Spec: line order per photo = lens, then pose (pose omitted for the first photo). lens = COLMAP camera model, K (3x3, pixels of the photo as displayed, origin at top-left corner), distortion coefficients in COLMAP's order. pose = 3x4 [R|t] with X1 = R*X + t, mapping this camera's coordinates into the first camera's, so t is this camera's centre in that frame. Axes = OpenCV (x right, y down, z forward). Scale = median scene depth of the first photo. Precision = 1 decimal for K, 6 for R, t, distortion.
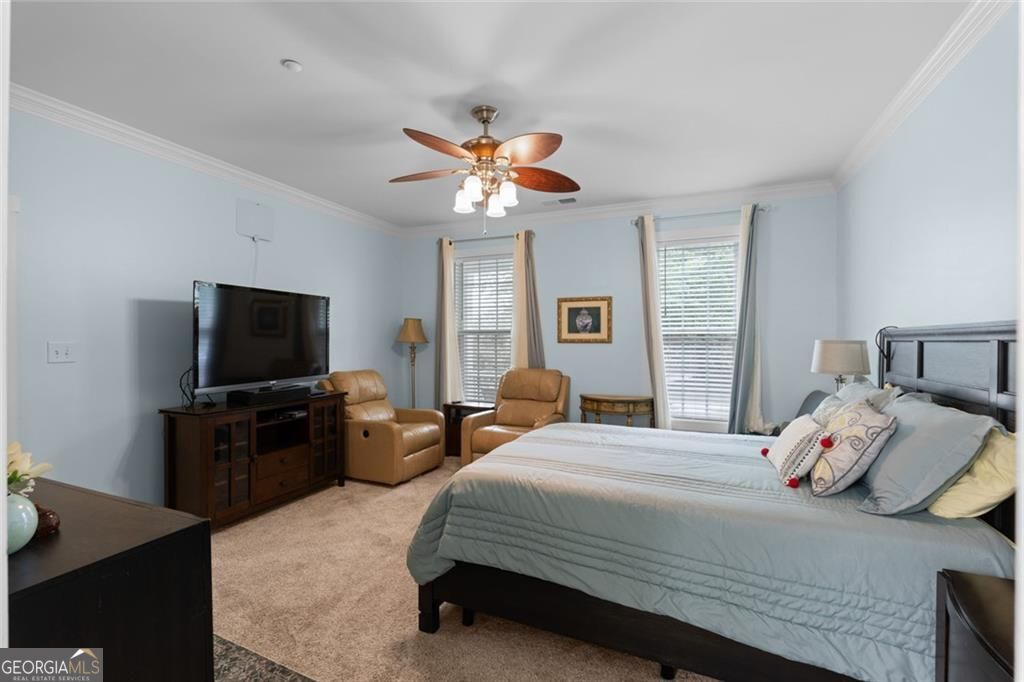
lens RADIAL K [[445.7, 0, 512.0], [0, 445.7, 341.0], [0, 0, 1]] dist [-0.003151, -0.000225]
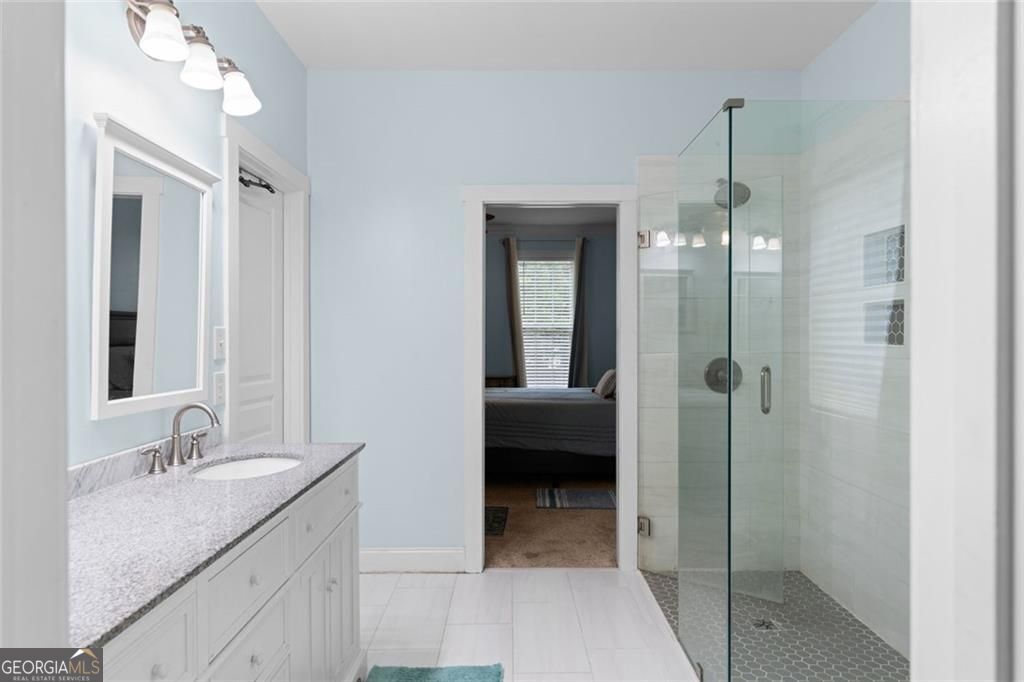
lens RADIAL K [[624.7, 0, 512.0], [0, 624.7, 341.0], [0, 0, 1]] dist [0.000144, 0.000002]
pose [[0.918840, -0.005394, 0.394593, -0.462227], [0.006126, 0.999981, -0.000595, 0.026942], [-0.394582, 0.002964, 0.918856, -0.754863]]
